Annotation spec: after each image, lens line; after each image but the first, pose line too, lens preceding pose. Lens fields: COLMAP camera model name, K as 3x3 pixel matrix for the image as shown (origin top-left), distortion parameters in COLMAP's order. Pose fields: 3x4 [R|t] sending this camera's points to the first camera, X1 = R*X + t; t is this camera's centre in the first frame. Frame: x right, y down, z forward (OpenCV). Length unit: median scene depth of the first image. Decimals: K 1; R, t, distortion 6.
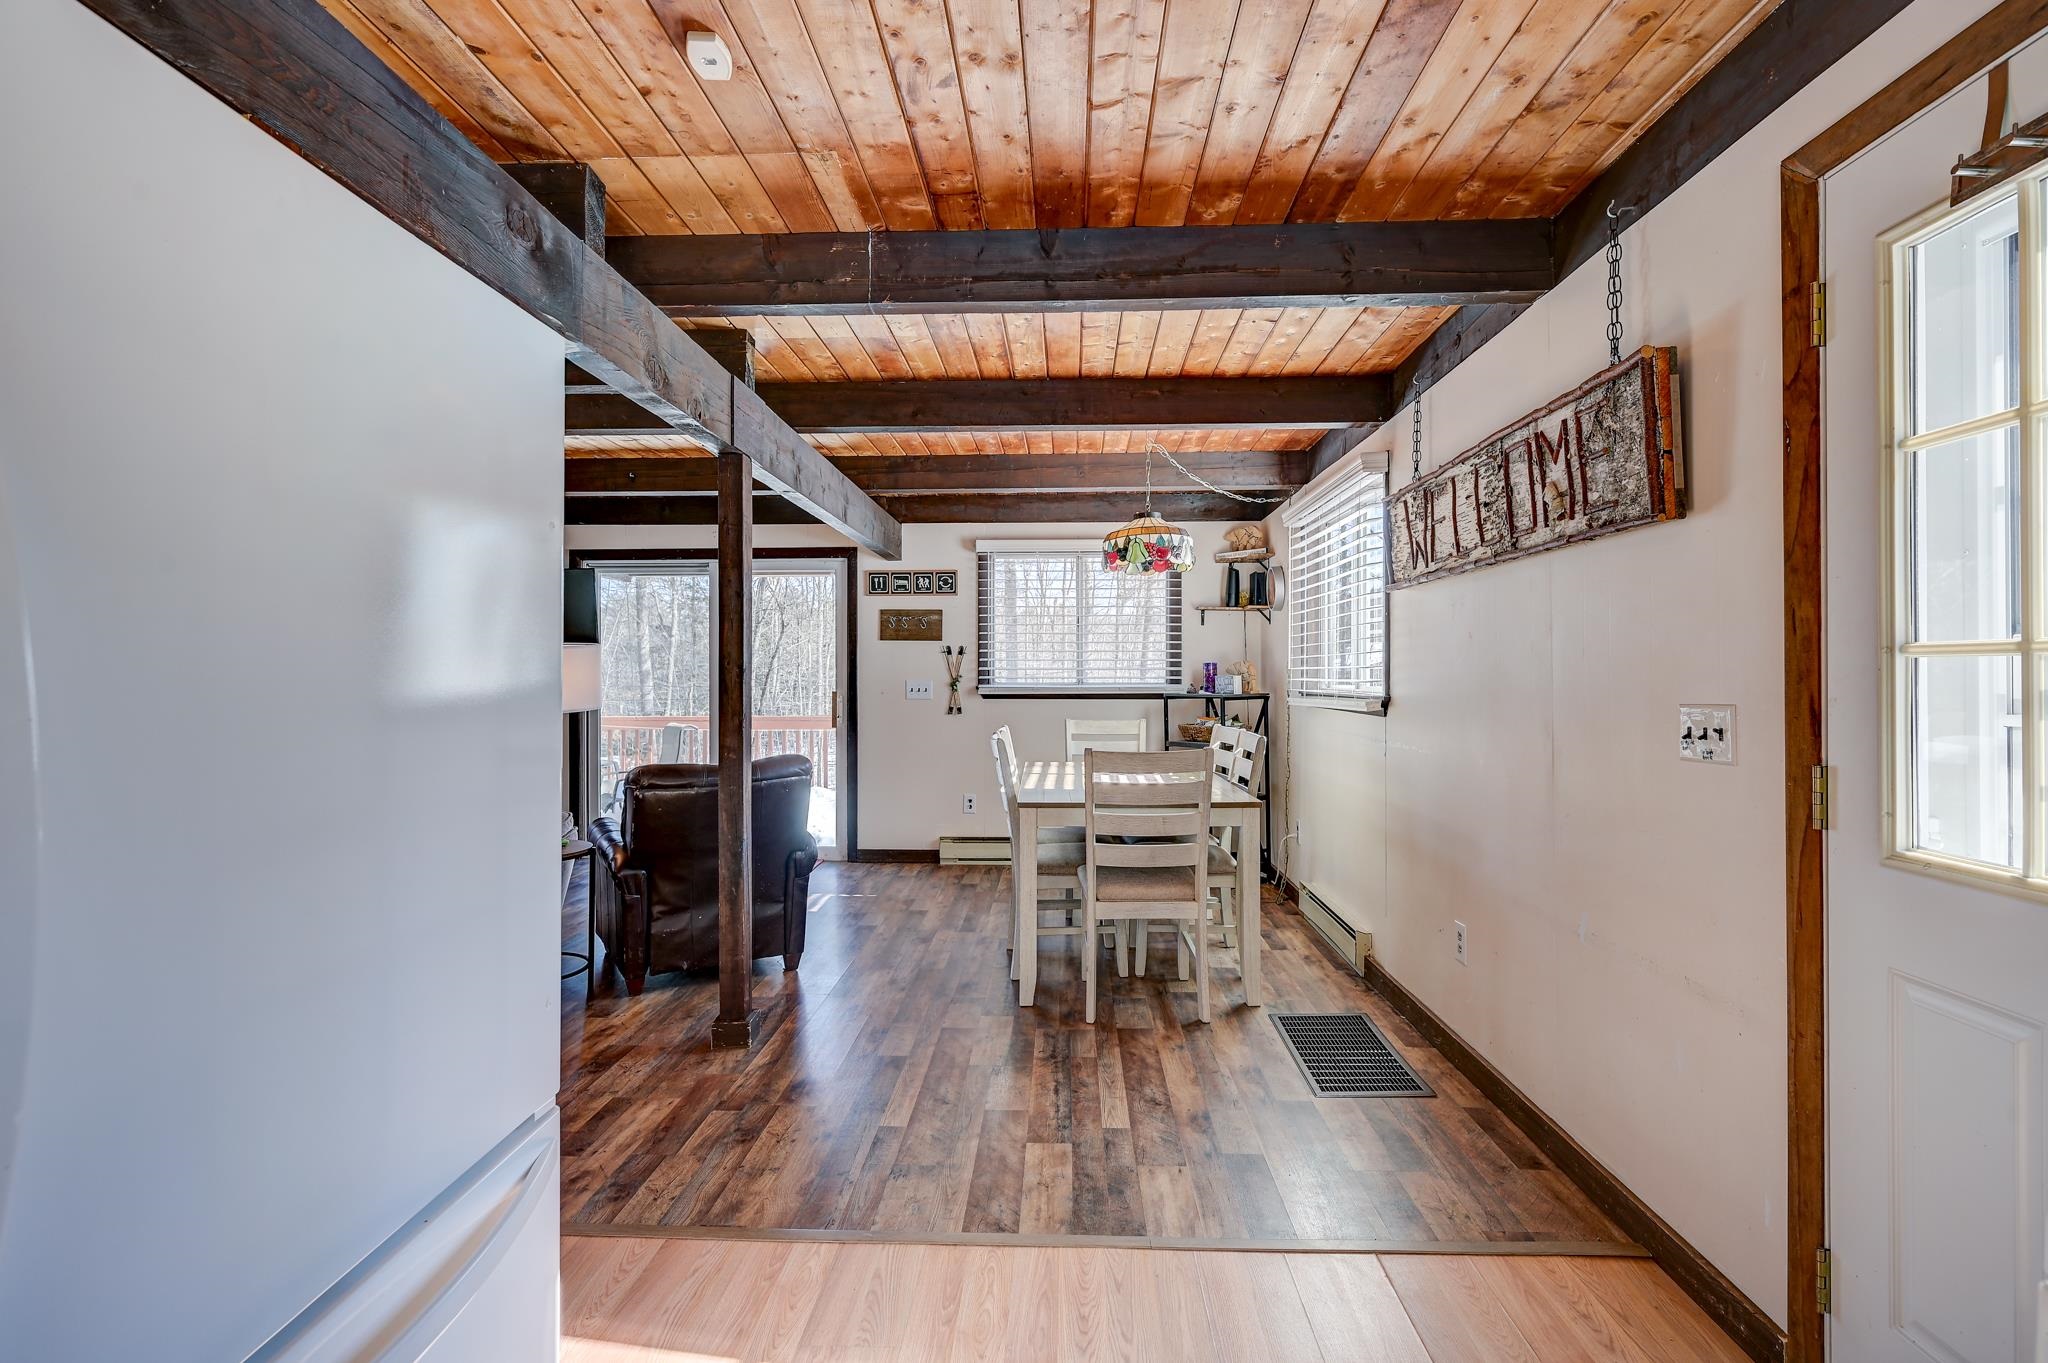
lens RADIAL K [[937.6, 0, 1024.9], [0, 937.6, 676.1], [0, 0, 1]] dist [0.003907, 0.000509]
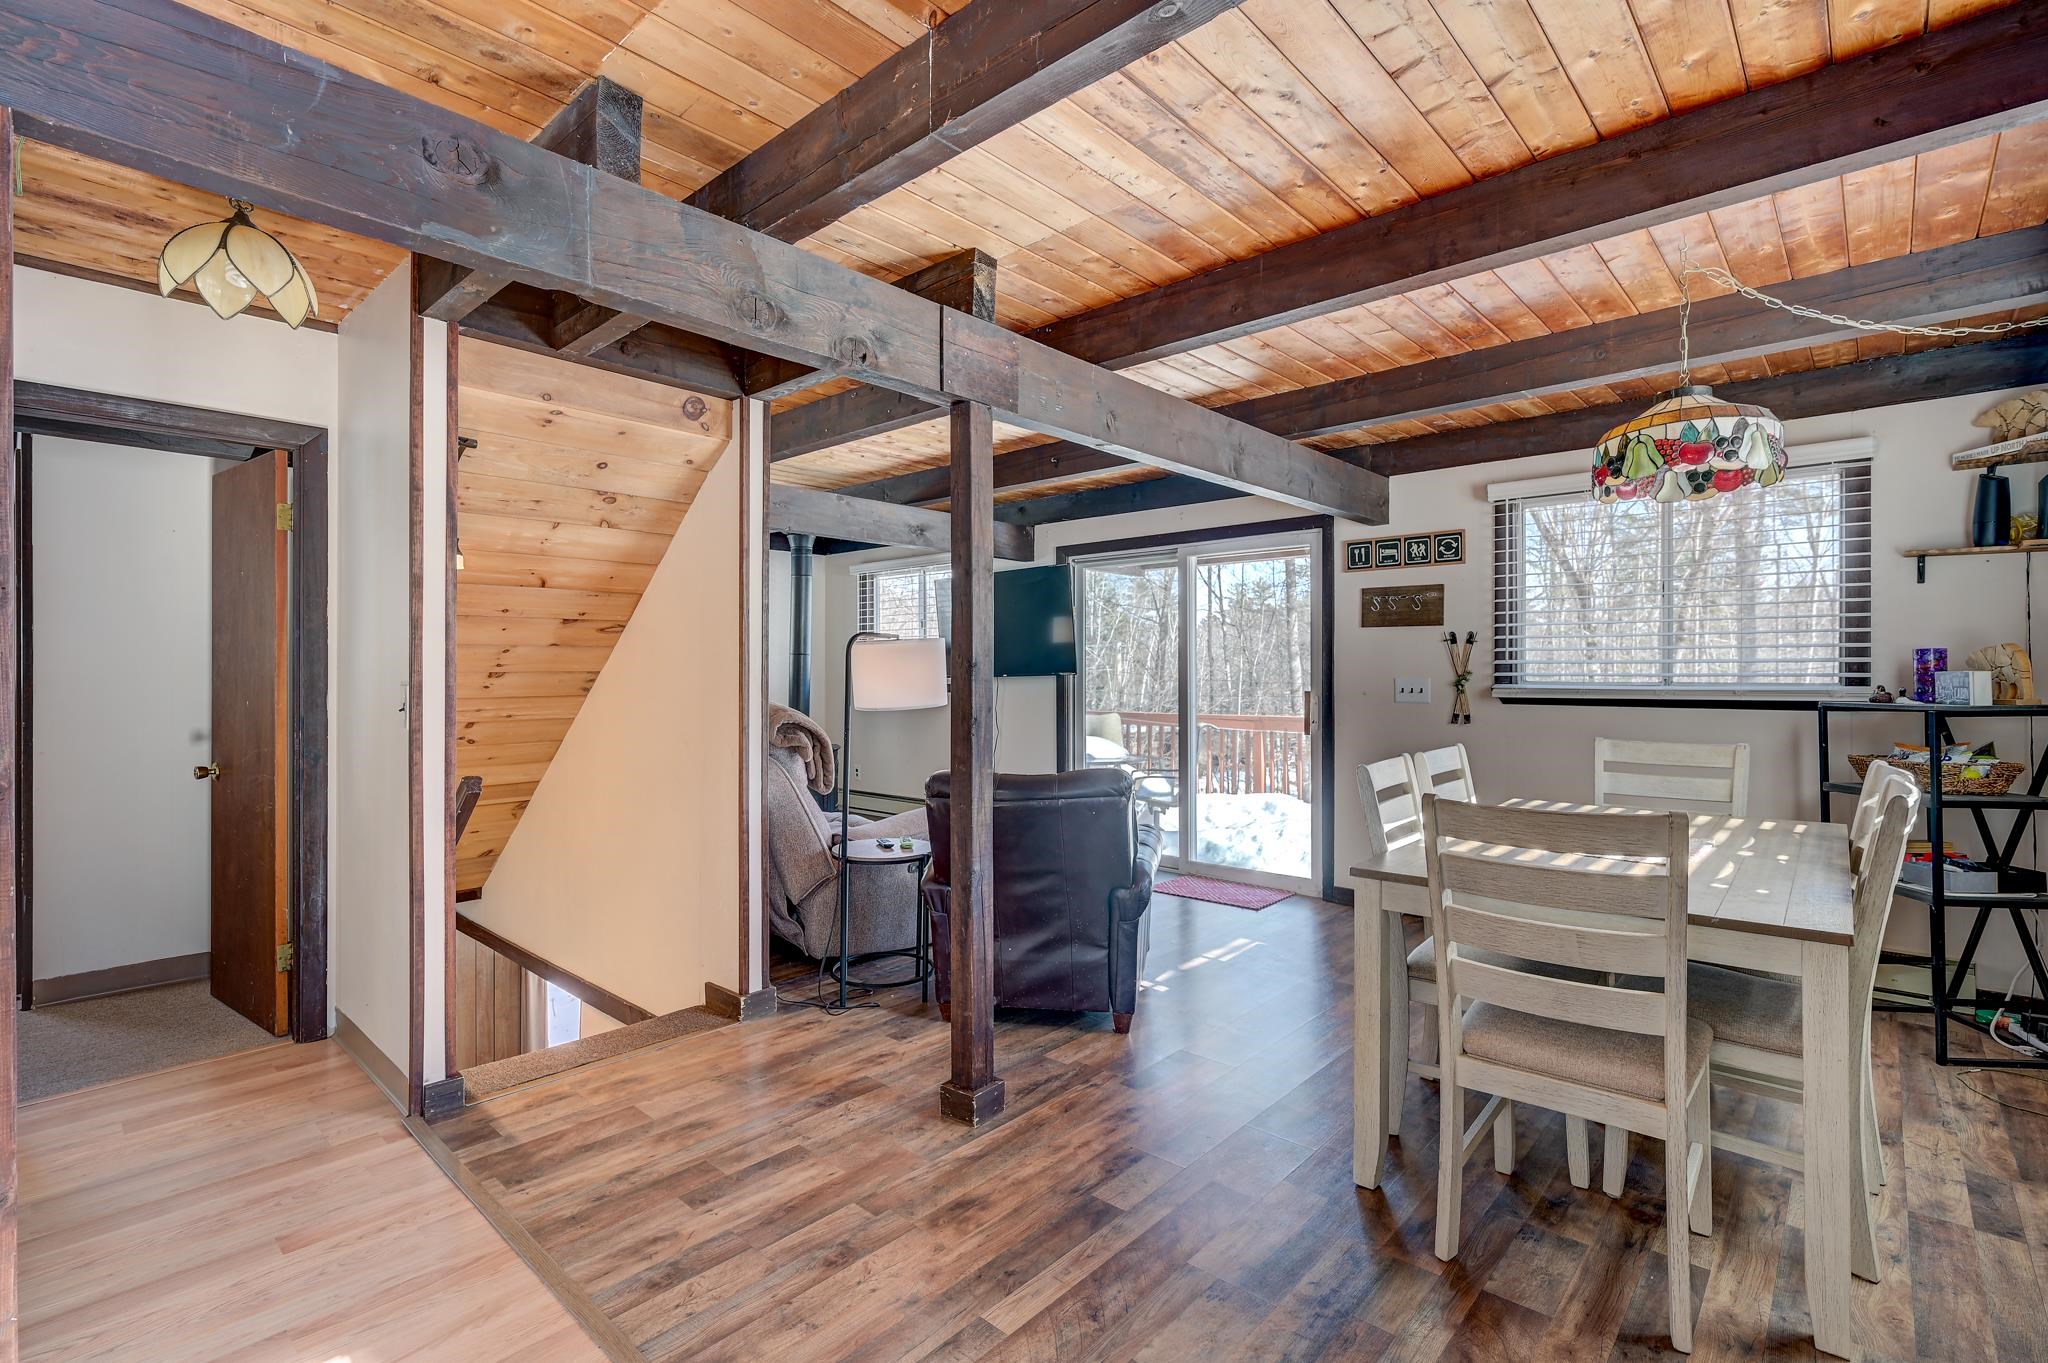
lens RADIAL K [[937.6, 0, 1028.7], [0, 937.6, 672.5], [0, 0, 1]] dist [0.003907, 0.000509]
pose [[0.767916, -0.000353, -0.640550, 0.145115], [-0.000227, 1.000000, -0.000824, 0.000878], [0.640550, 0.000778, 0.767916, 0.221232]]
